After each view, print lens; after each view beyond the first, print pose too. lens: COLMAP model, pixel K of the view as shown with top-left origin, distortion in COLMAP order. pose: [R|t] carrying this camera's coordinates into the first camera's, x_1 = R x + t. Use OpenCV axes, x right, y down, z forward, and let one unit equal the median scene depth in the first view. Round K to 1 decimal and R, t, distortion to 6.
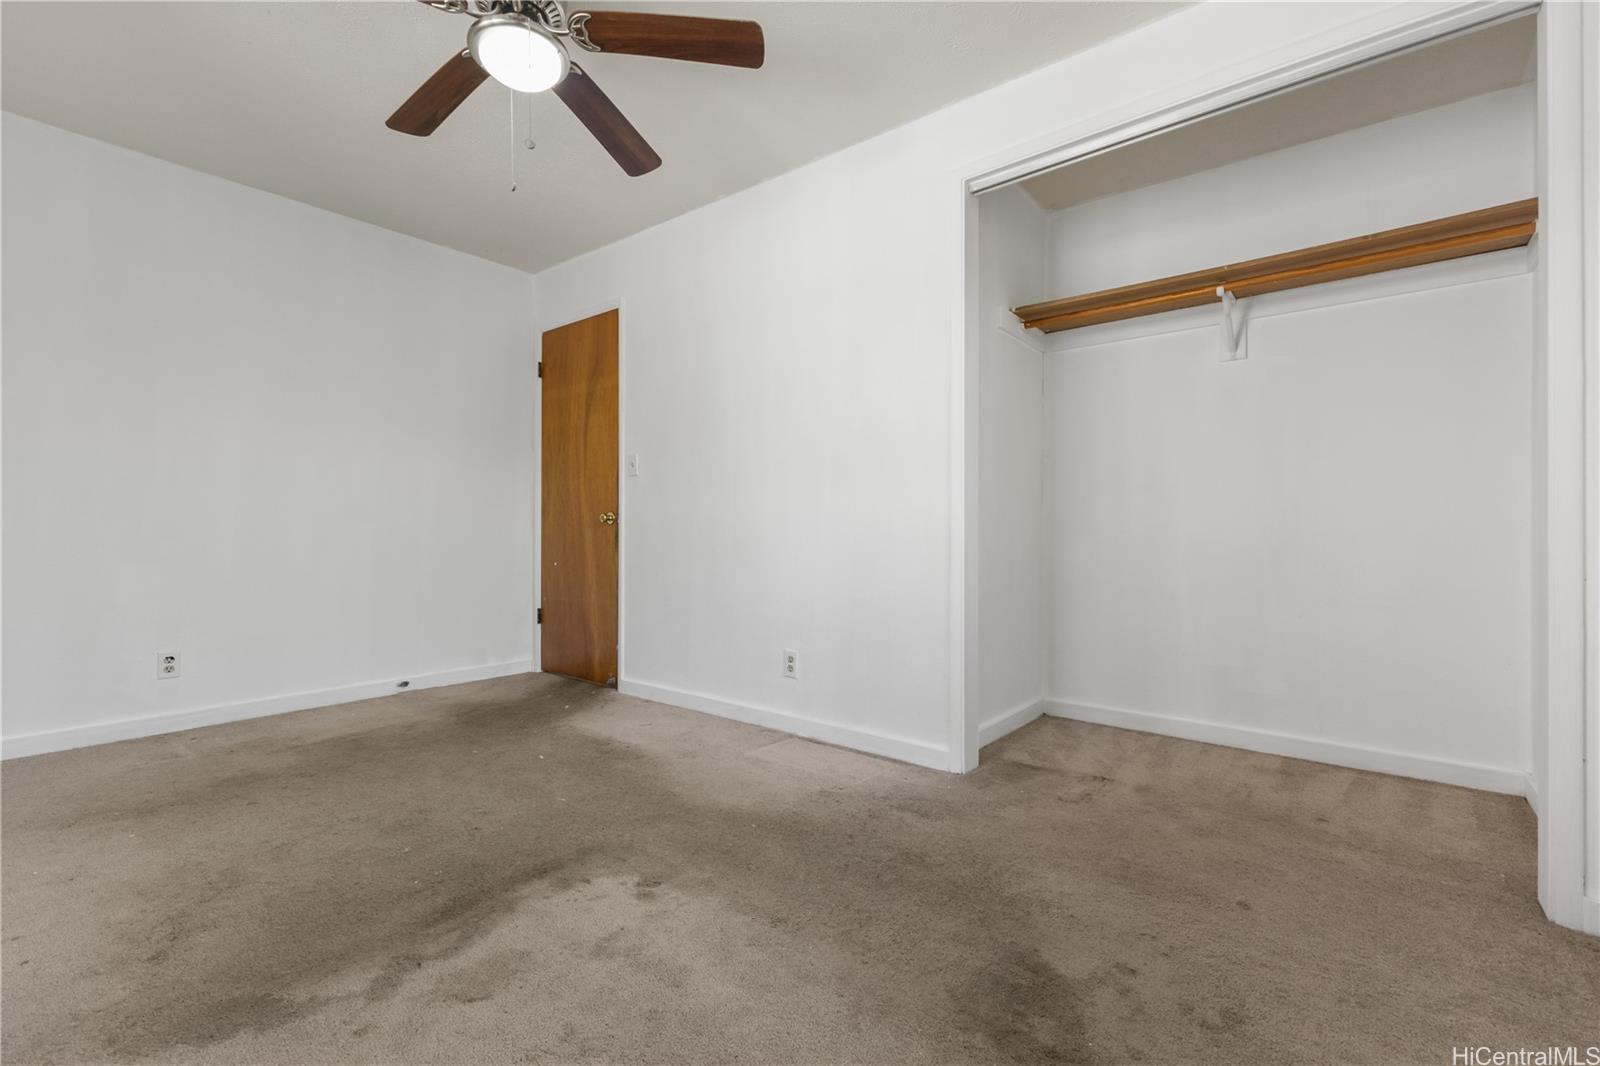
lens RADIAL K [[690.3, 0, 809.4], [0, 690.3, 539.0], [0, 0, 1]] dist [0.006450, 0.000274]
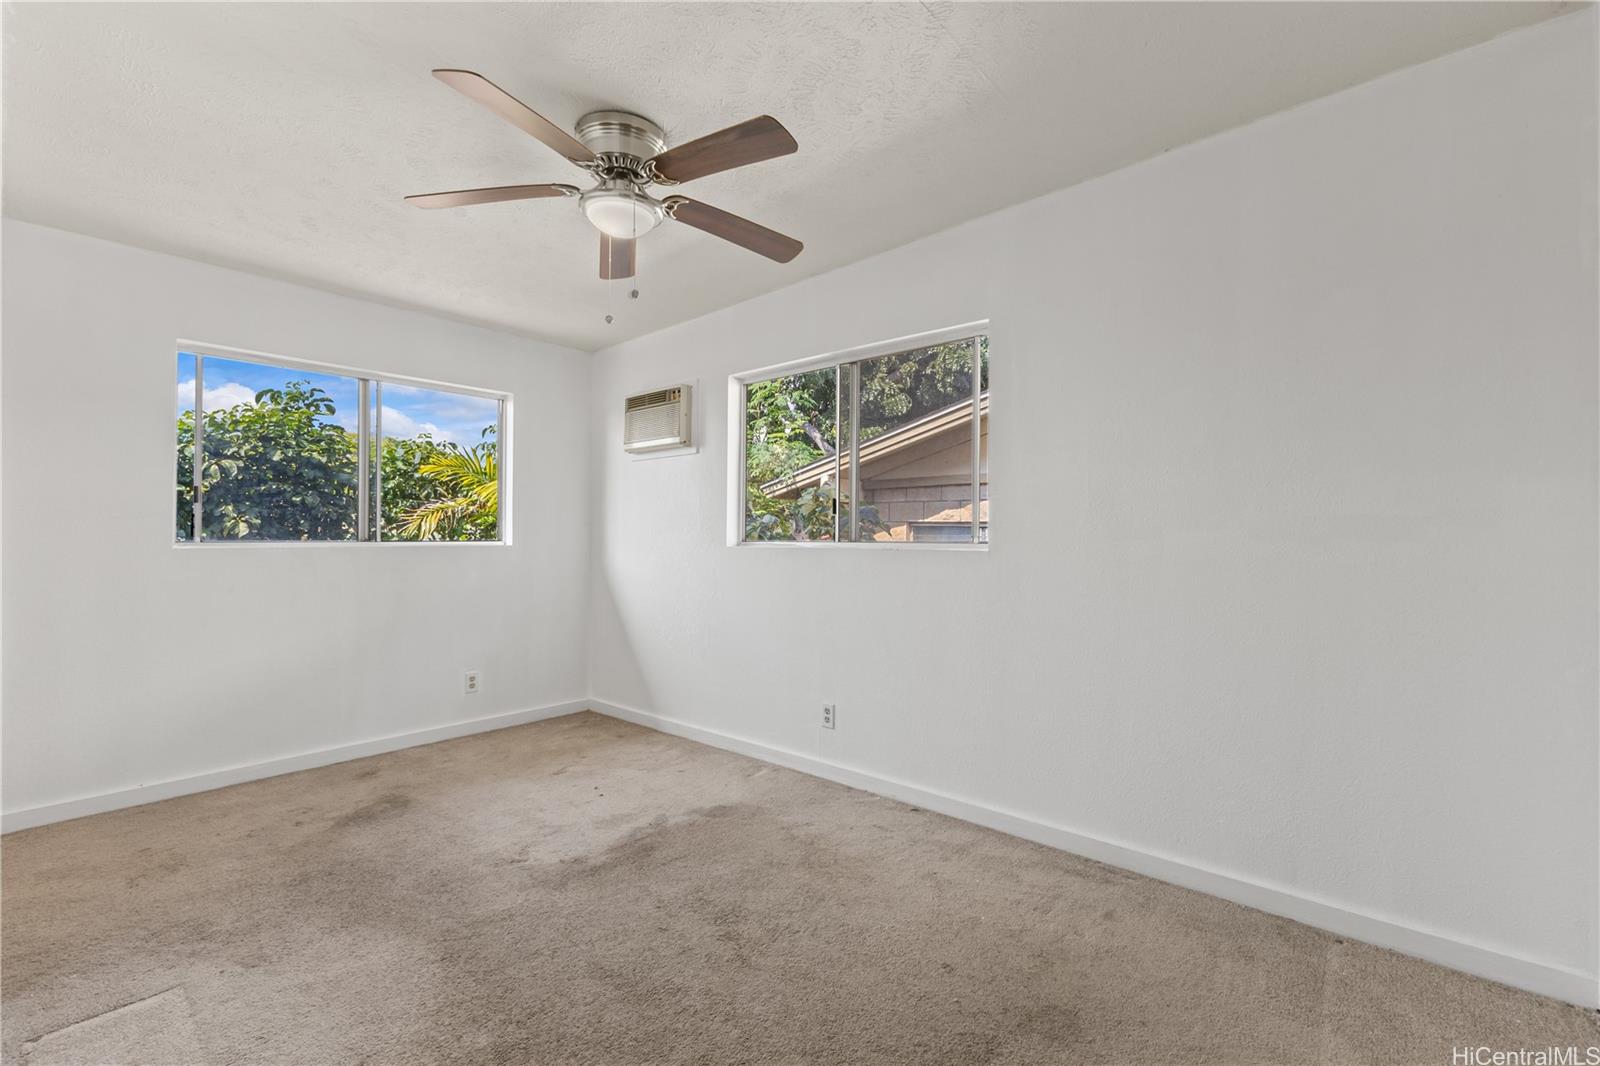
lens RADIAL K [[690.3, 0, 809.4], [0, 690.3, 539.0], [0, 0, 1]] dist [0.006450, 0.000274]
pose [[-0.999726, -0.010284, 0.021007, -0.908267], [-0.010058, 0.999891, 0.010812, -0.203377], [-0.021116, 0.010597, -0.999721, 2.560960]]
